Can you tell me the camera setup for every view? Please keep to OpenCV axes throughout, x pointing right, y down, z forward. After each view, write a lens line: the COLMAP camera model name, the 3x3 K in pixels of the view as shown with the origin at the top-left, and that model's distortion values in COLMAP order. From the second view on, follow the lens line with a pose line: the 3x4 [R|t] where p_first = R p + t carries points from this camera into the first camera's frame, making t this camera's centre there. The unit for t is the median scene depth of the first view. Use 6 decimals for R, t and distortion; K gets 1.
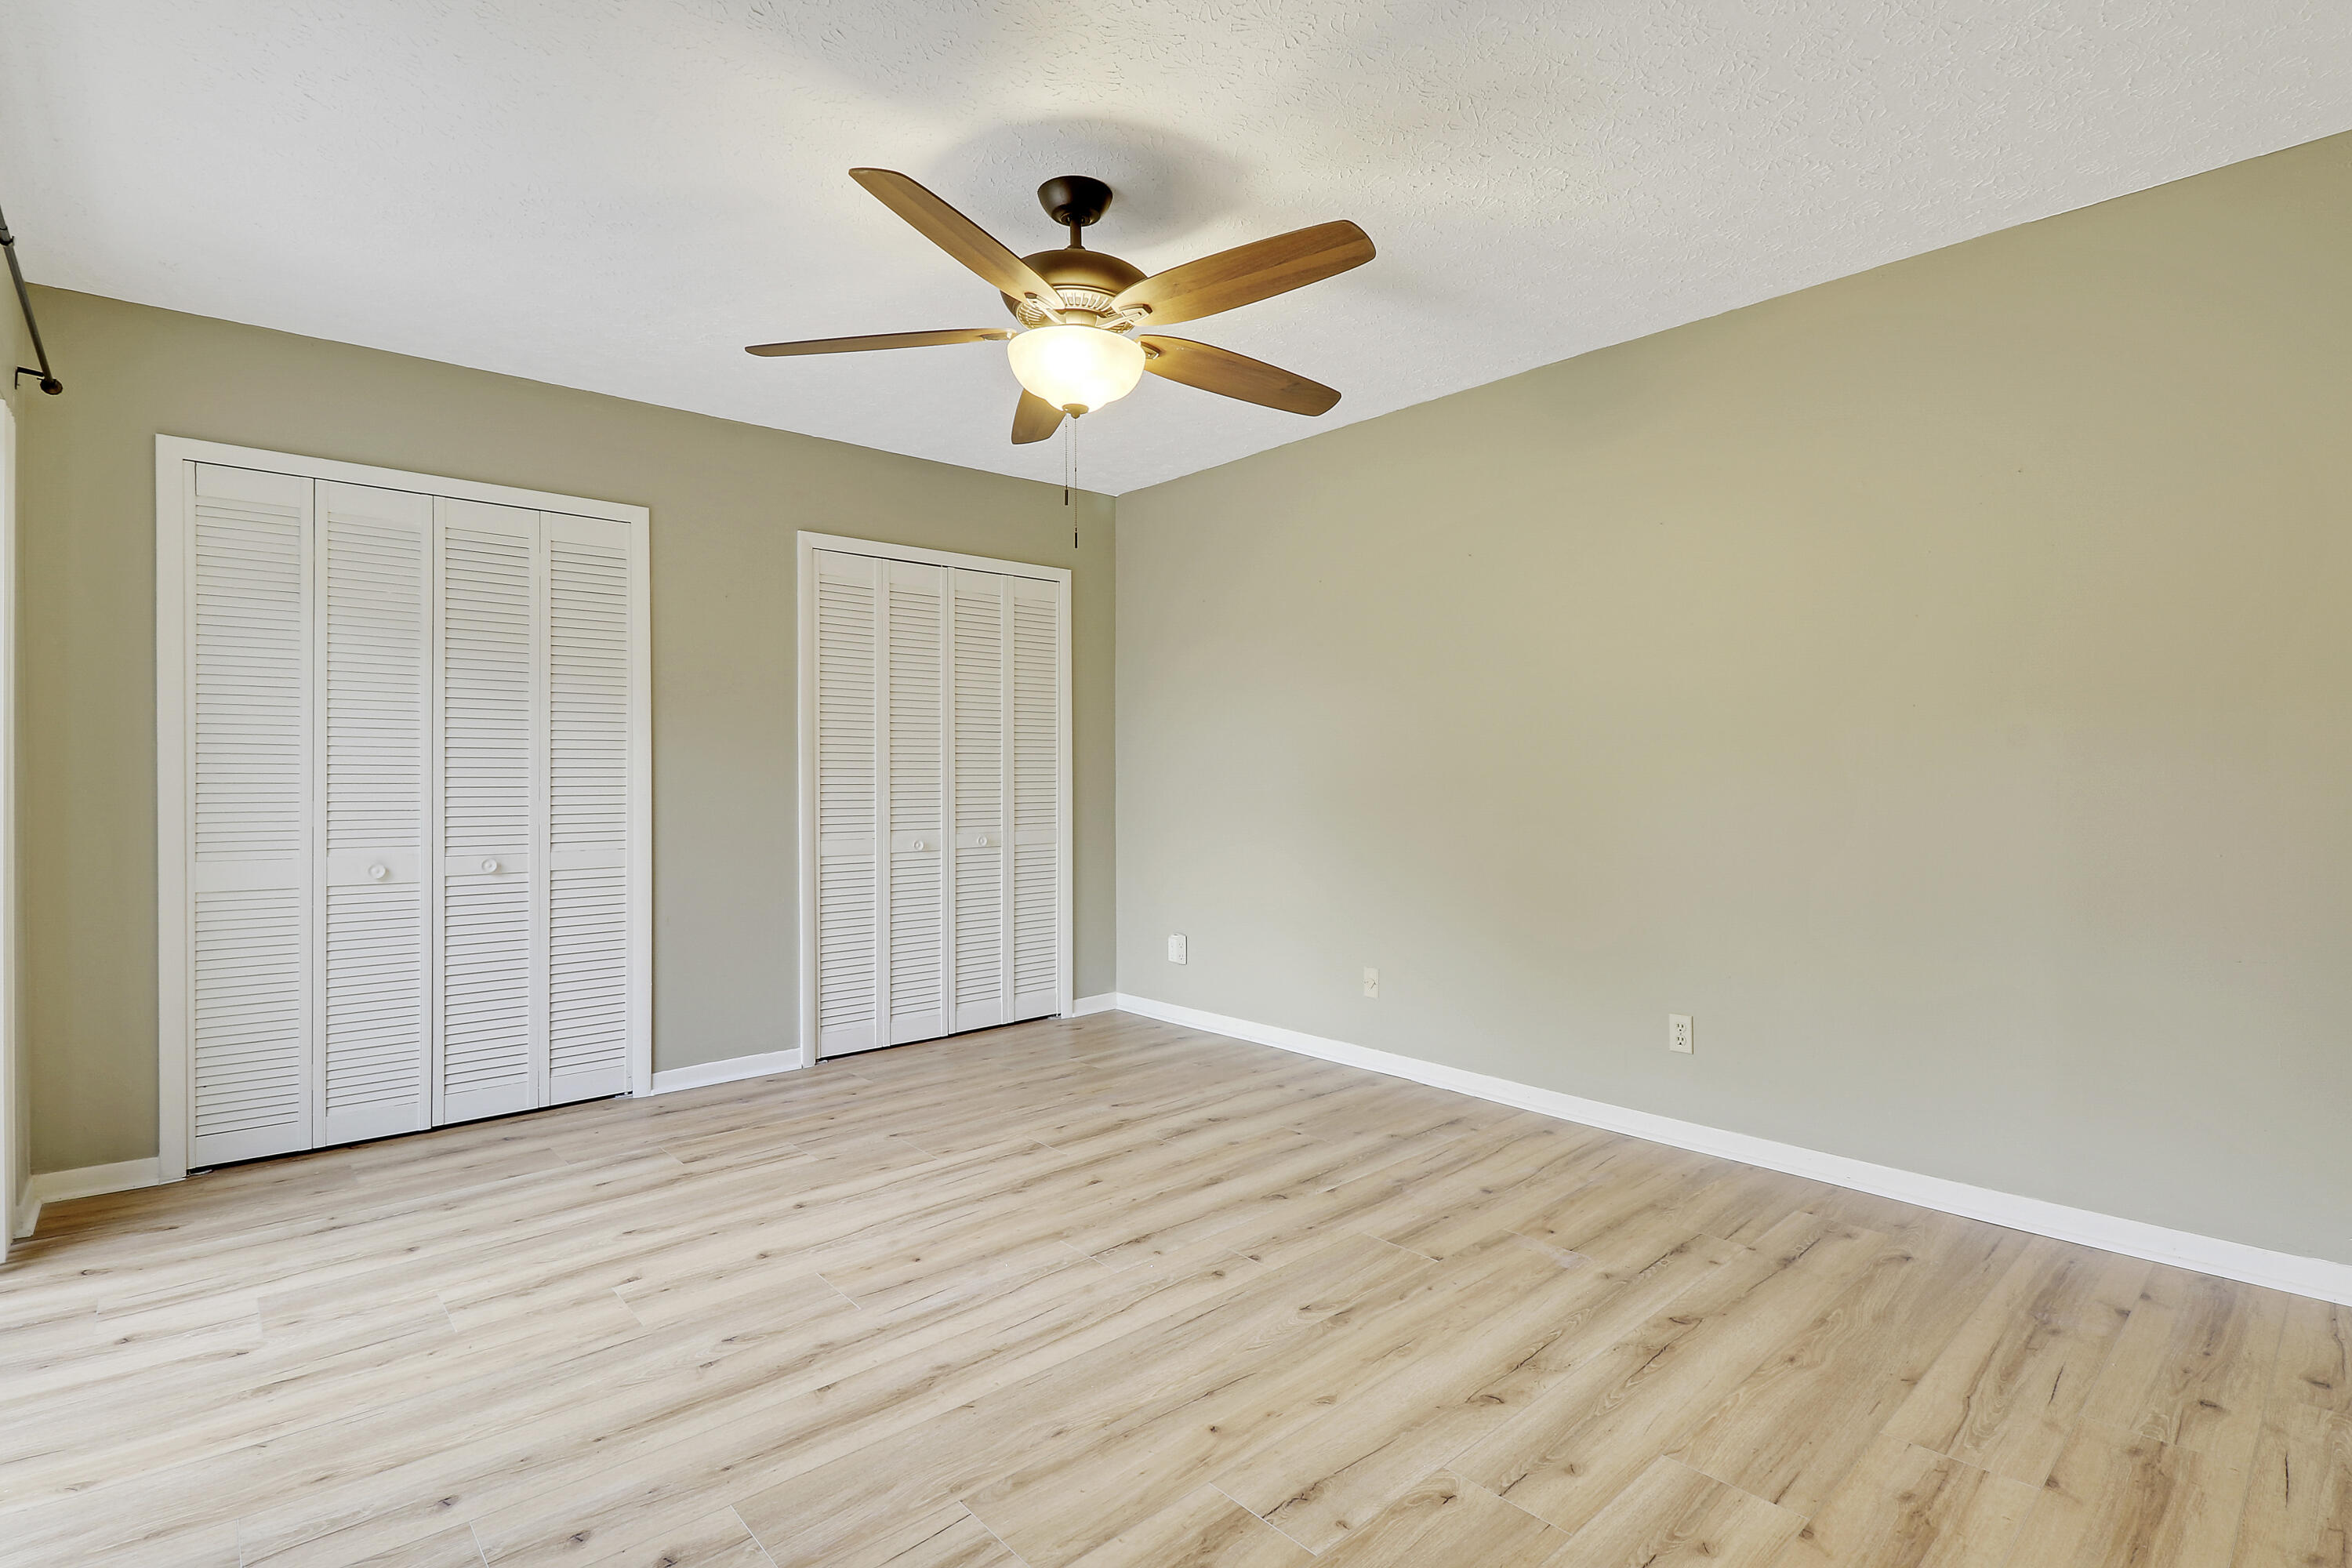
lens RADIAL K [[1124.6, 0, 1193.7], [0, 1124.6, 778.8], [0, 0, 1]] dist [0.011440, -0.016220]
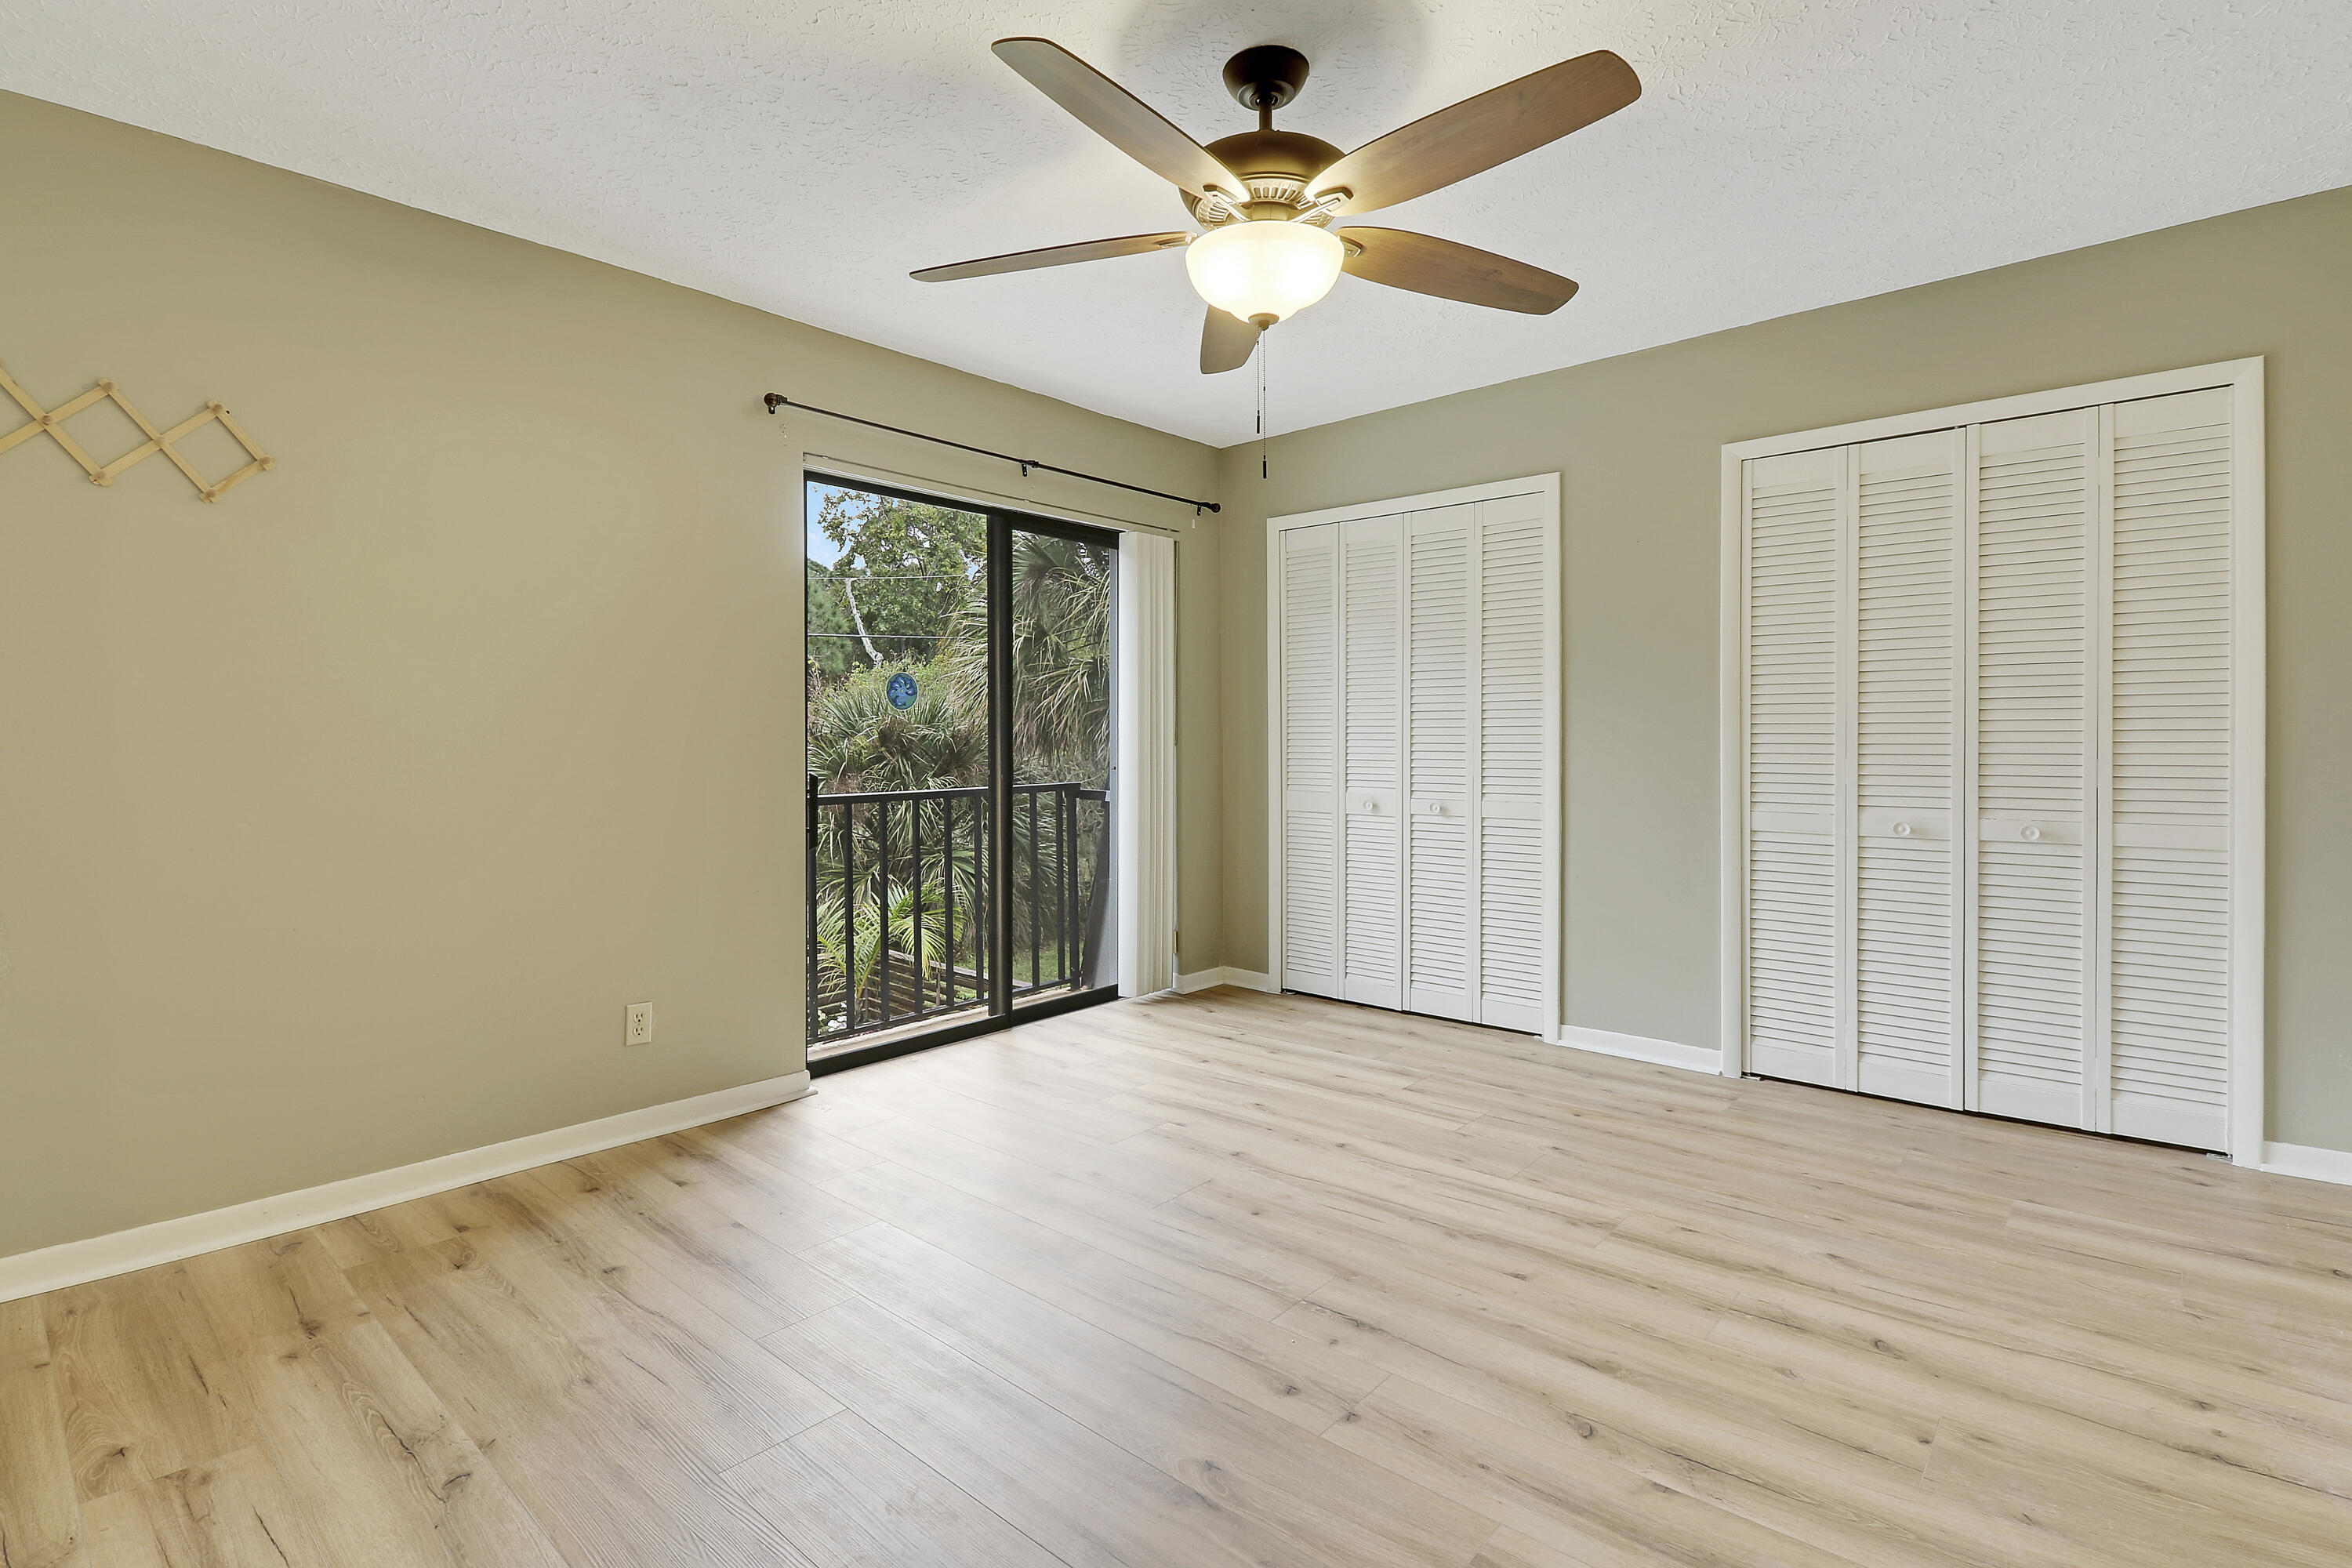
lens RADIAL K [[1124.6, 0, 1182.0], [0, 1124.6, 750.1], [0, 0, 1]] dist [0.011440, -0.016220]
pose [[0.104938, 0.015440, -0.994359, 0.672810], [0.002357, 0.999873, 0.015775, -0.006434], [0.994476, -0.003999, 0.104889, 0.742930]]
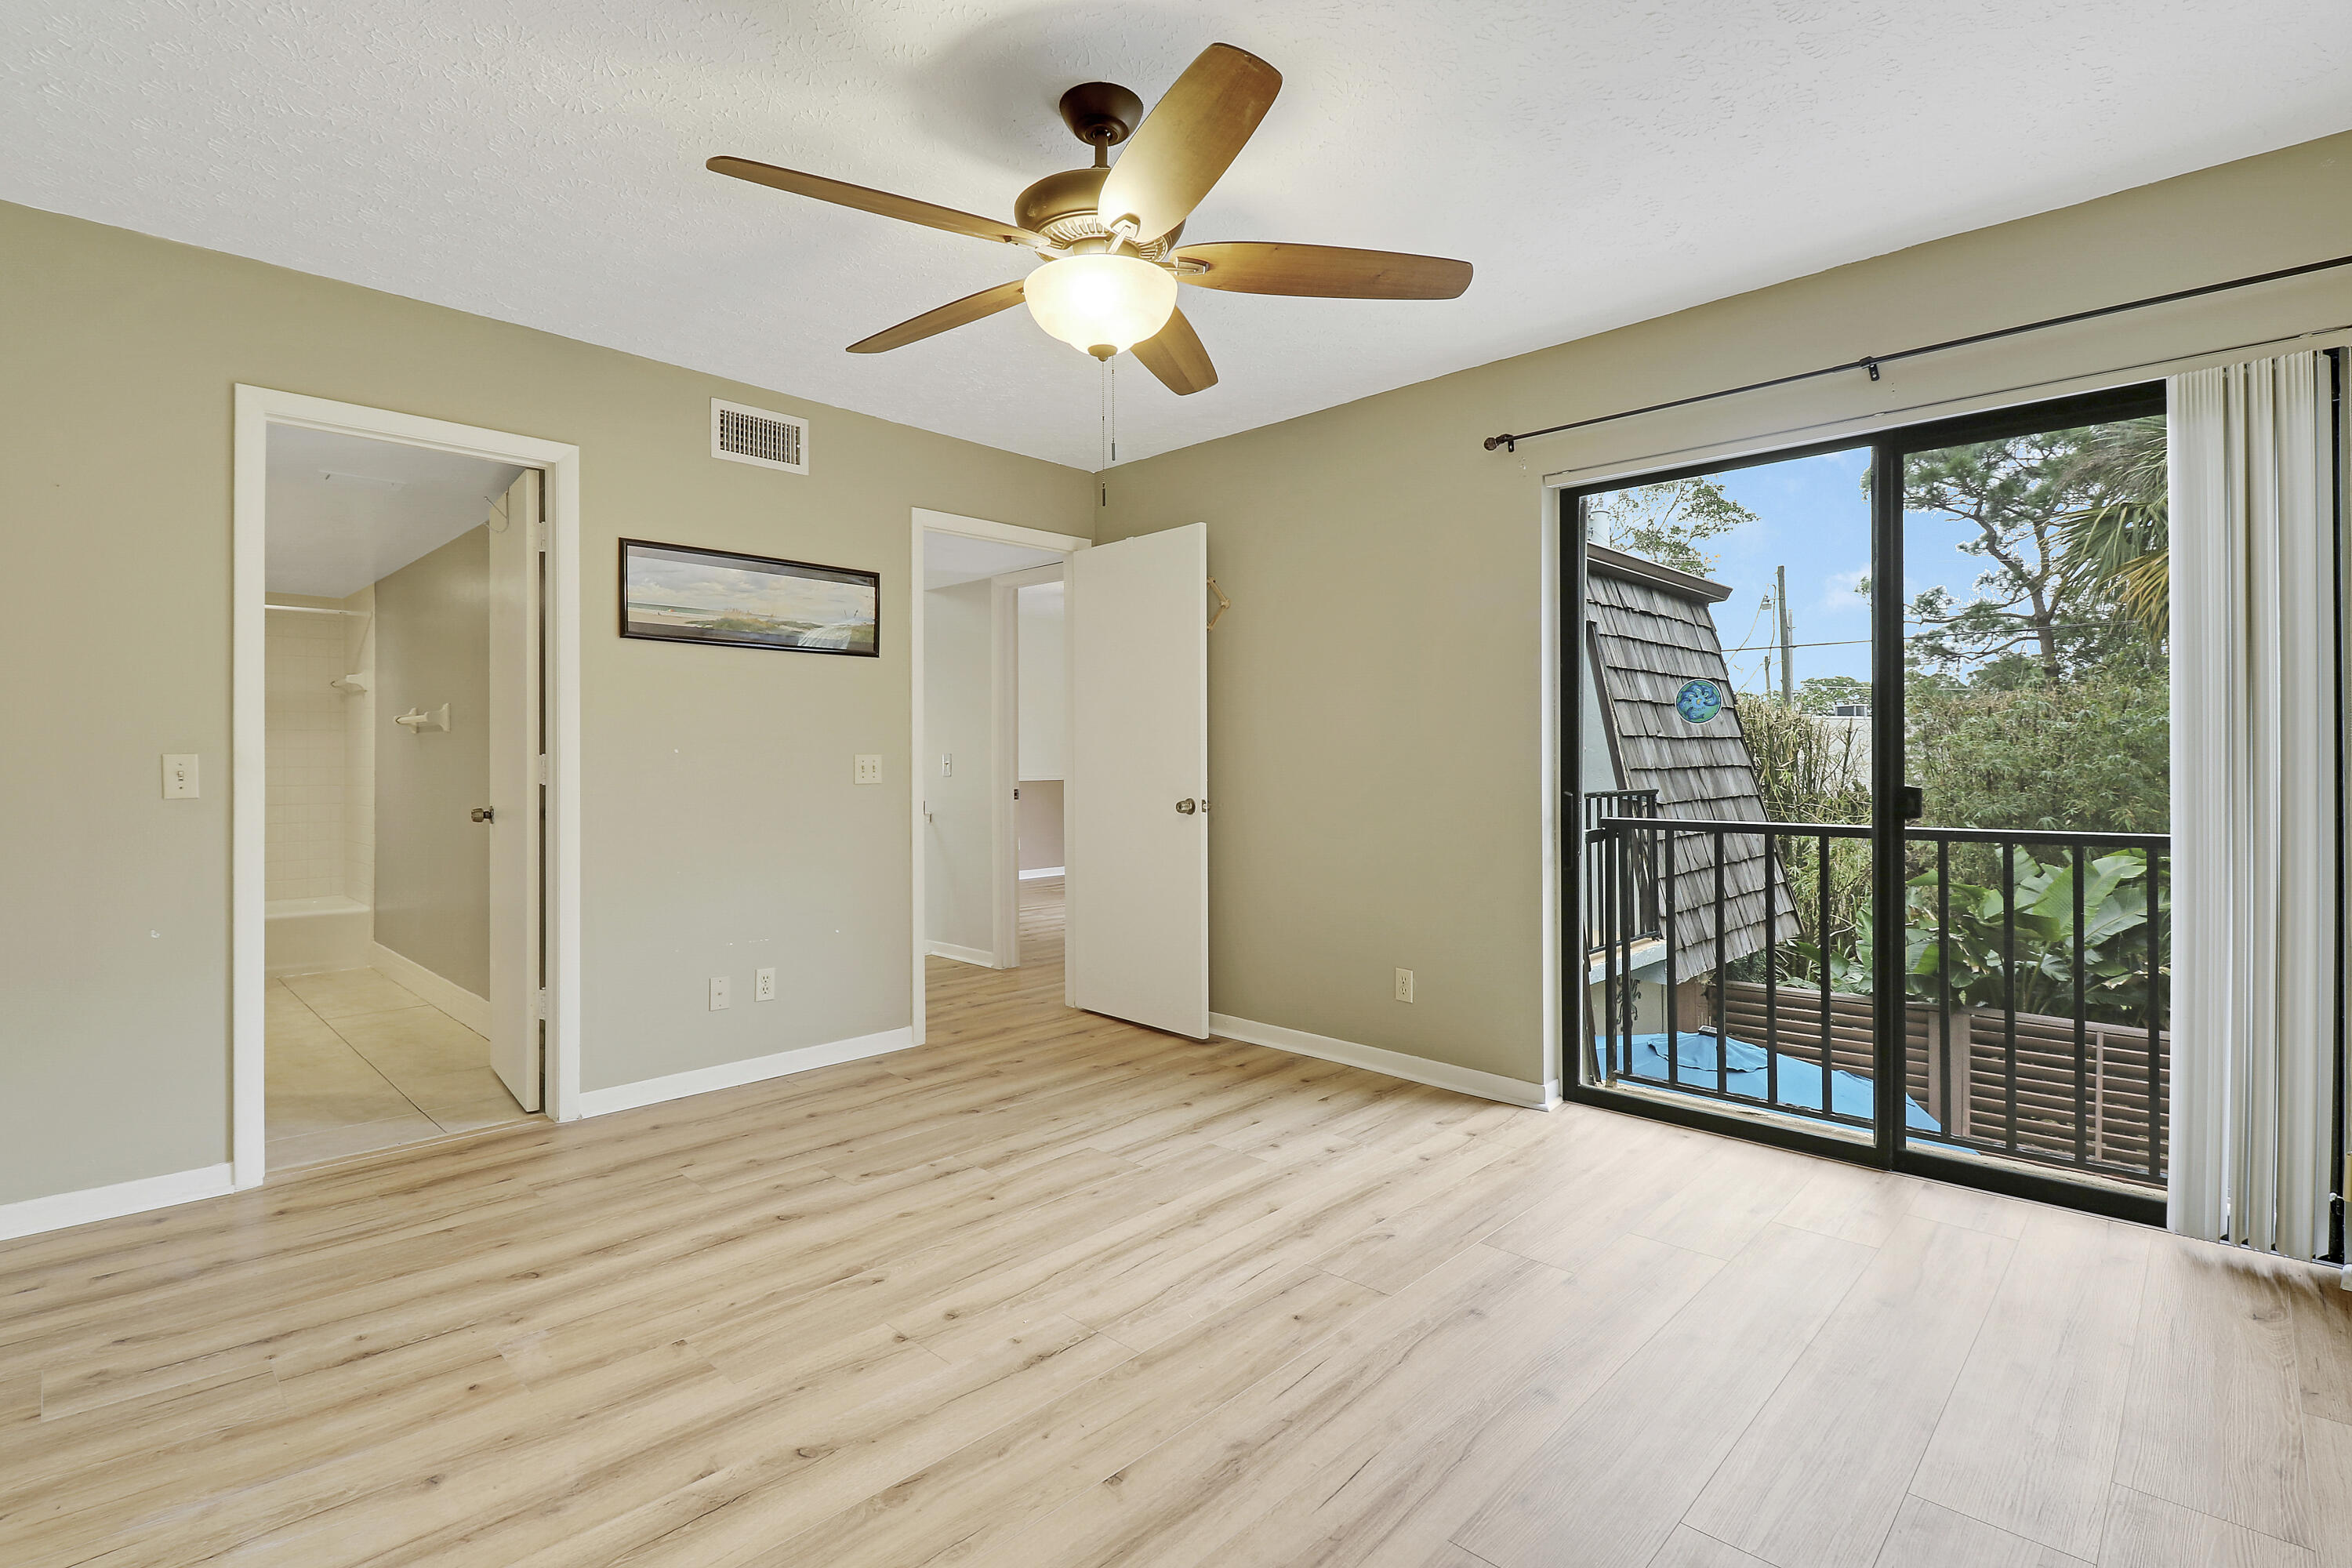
lens RADIAL K [[1124.6, 0, 1149.7], [0, 1124.6, 752.7], [0, 0, 1]] dist [0.011440, -0.016220]
pose [[-0.999194, 0.006898, -0.039547, -0.090973], [0.007020, 0.999971, -0.002938, -0.005108], [0.039526, -0.003214, -0.999213, 1.668643]]
